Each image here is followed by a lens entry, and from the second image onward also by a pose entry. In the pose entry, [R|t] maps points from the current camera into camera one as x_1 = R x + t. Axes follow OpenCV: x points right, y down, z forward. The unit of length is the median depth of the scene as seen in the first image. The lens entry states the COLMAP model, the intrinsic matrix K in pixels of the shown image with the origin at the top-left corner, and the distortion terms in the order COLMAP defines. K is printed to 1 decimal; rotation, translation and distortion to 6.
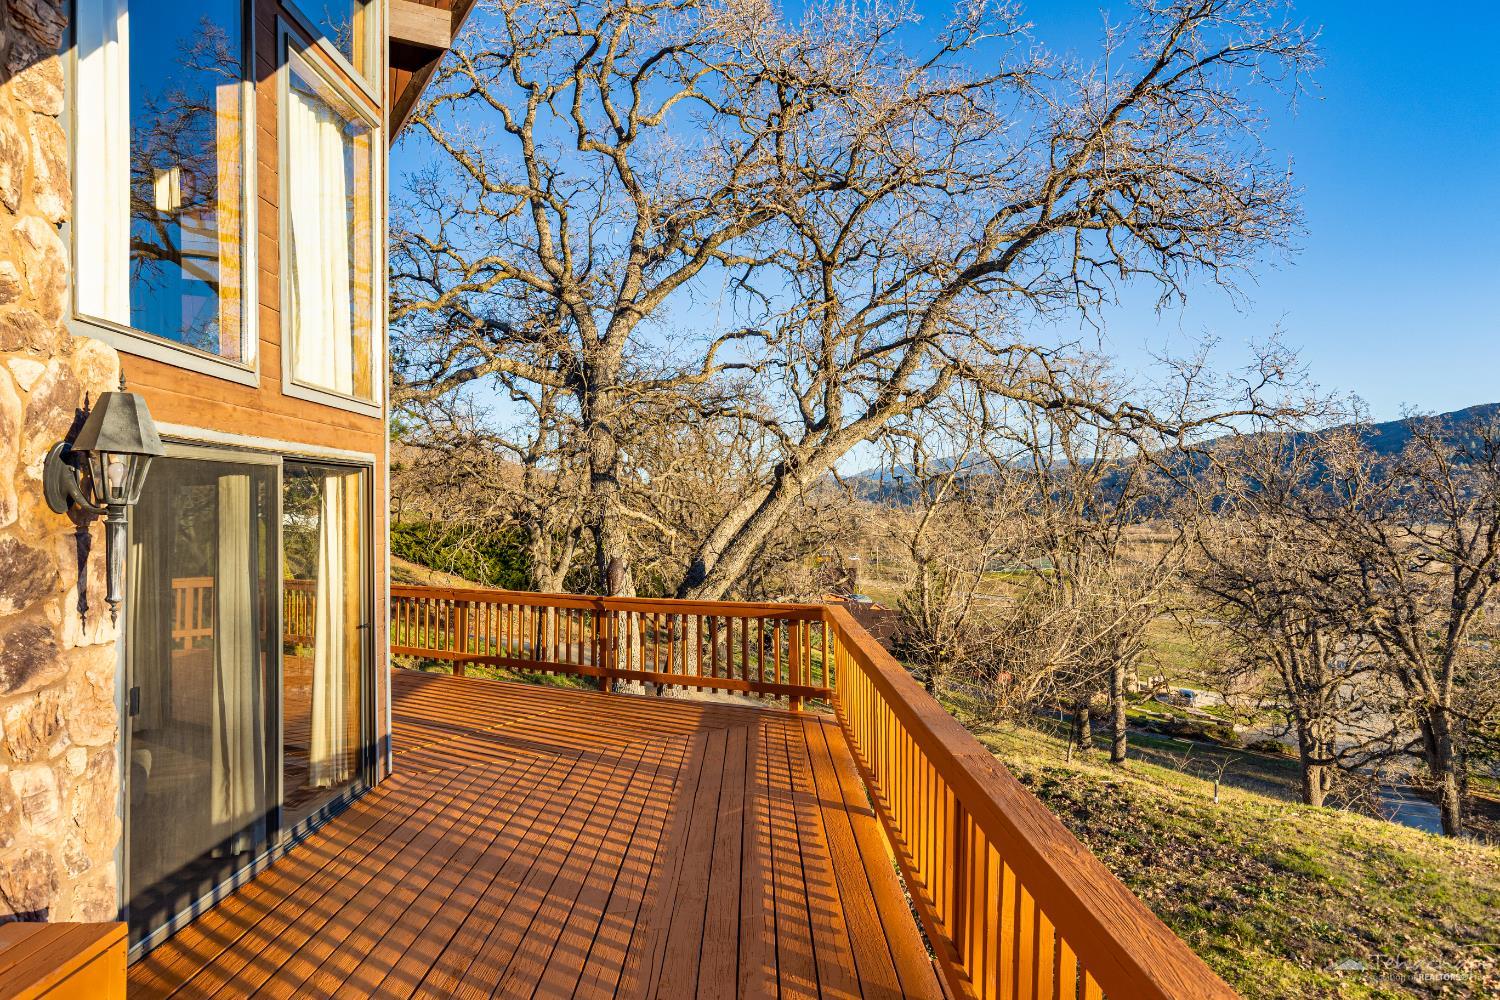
lens RADIAL K [[908.8, 0, 748.9], [0, 908.8, 495.9], [0, 0, 1]] dist [-0.000606, -0.000140]
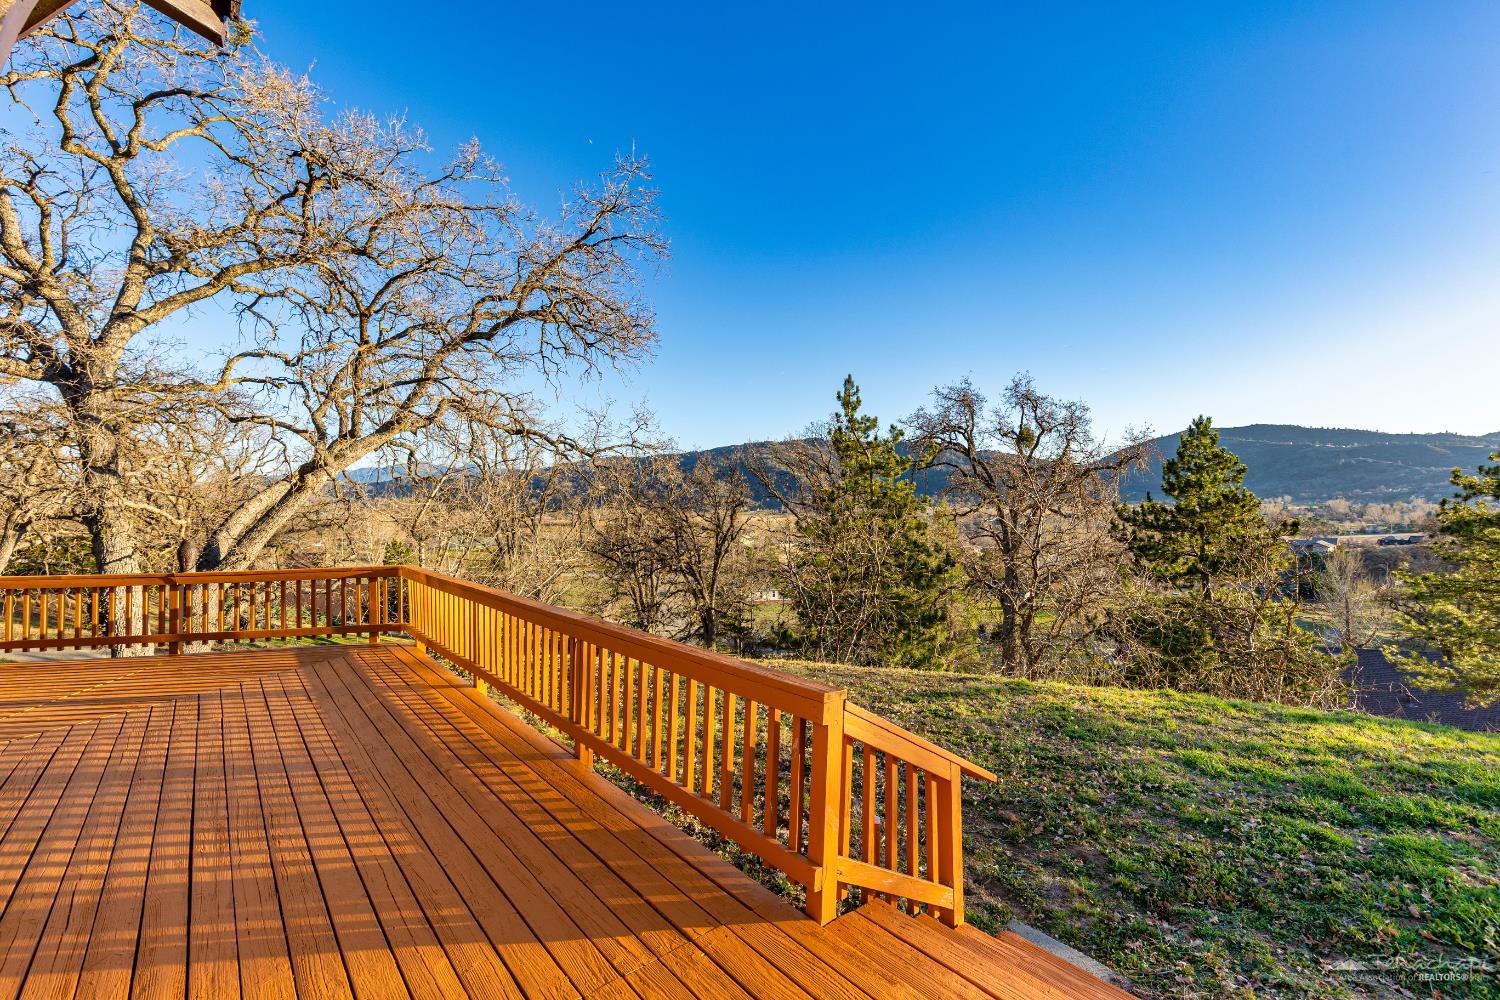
lens RADIAL K [[676.0, 0, 750.0], [0, 676.0, 500.0], [0, 0, 1]] dist [-0.000710, -0.000225]
pose [[0.737734, 0.003892, 0.675080, -0.131203], [-0.007277, 0.999971, 0.002188, 0.006596], [-0.675052, -0.006526, 0.737742, -0.088780]]
